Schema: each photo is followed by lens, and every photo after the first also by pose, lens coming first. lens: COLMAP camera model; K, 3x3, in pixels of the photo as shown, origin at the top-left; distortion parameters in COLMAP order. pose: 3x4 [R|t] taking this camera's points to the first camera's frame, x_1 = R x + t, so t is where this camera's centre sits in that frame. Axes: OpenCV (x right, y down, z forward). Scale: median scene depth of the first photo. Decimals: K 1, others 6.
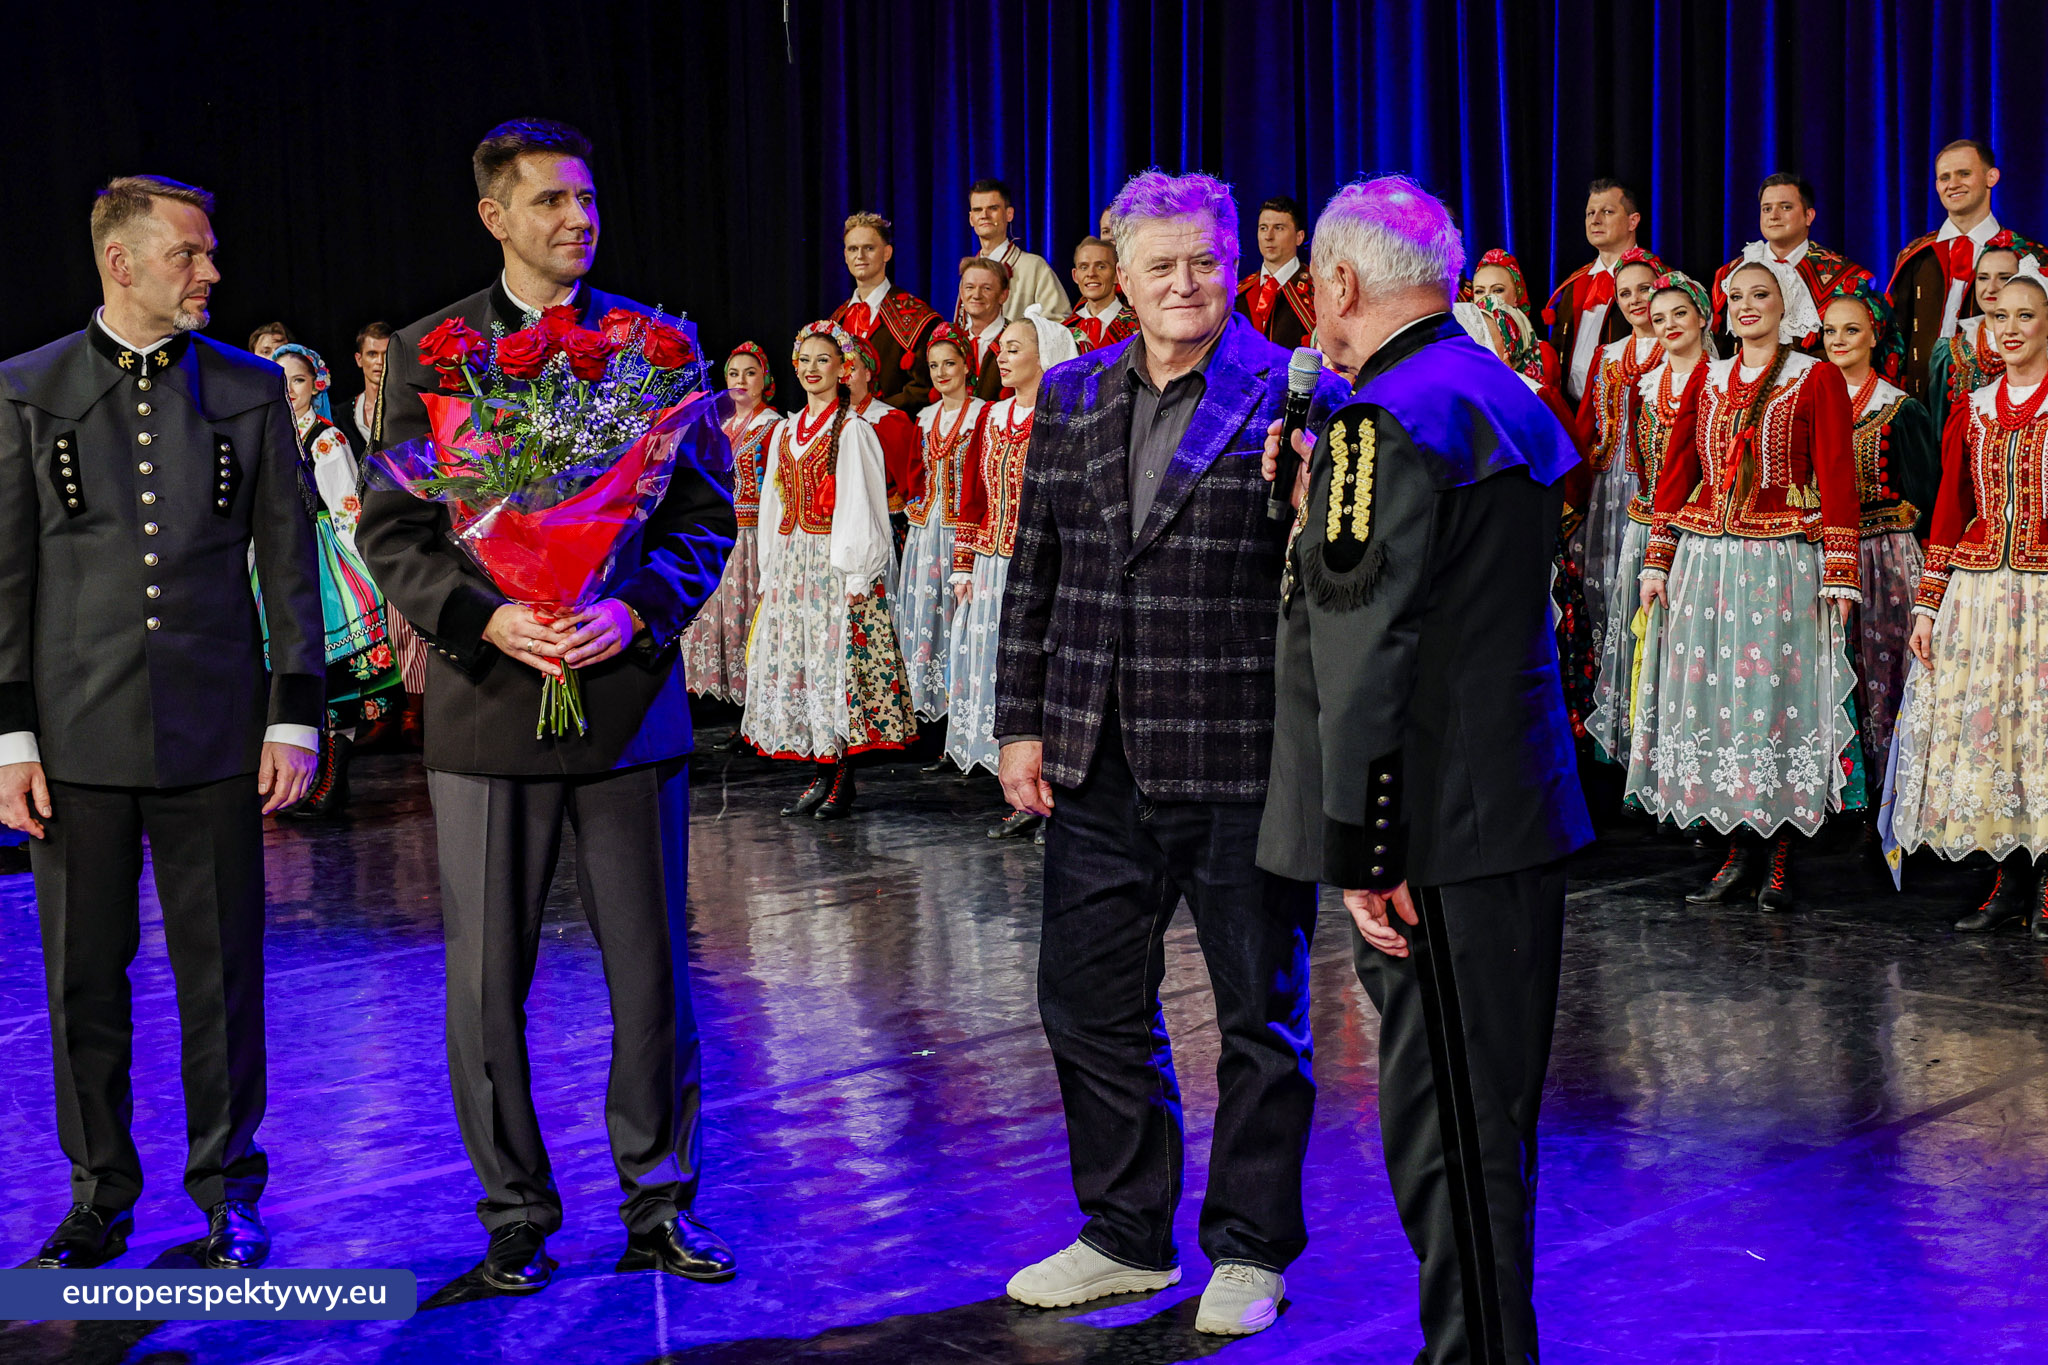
lens RADIAL K [[2777.1, 0, 1040.5], [0, 2777.1, 704.2], [0, 0, 1]] dist [0.000490, 0.000000]
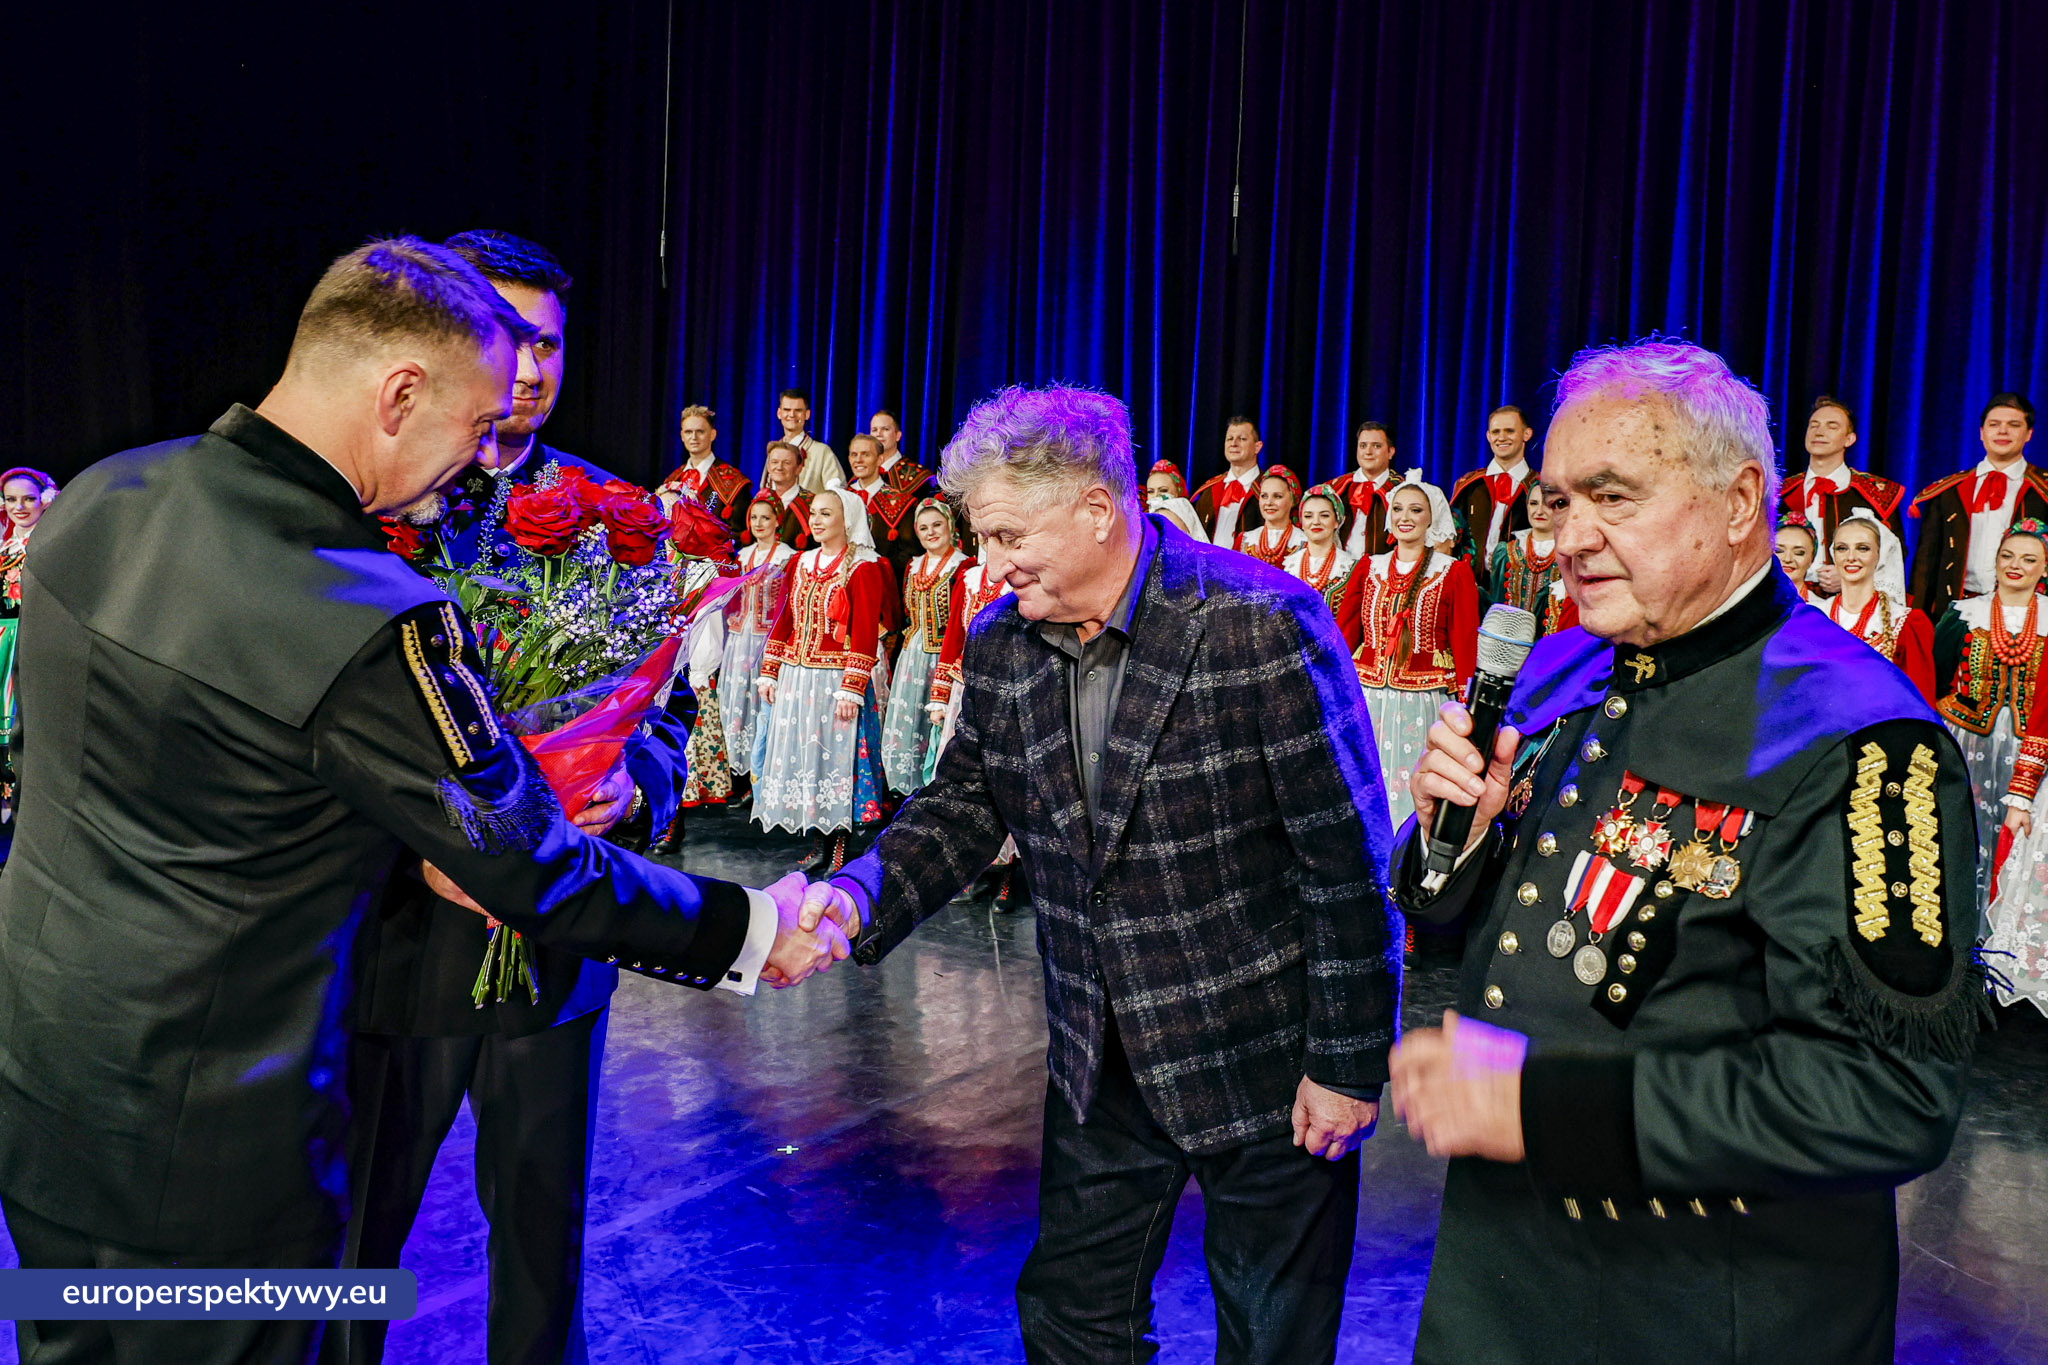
lens RADIAL K [[1573.4, 0, 1048.7], [0, 1573.4, 640.9], [0, 0, 1]] dist [0.022876, 0.005349]
pose [[0.980648, 0.038200, 0.192017, -0.045904], [-0.030675, 0.998646, -0.042014, -0.035715], [-0.193362, 0.035310, 0.980492, 0.223317]]
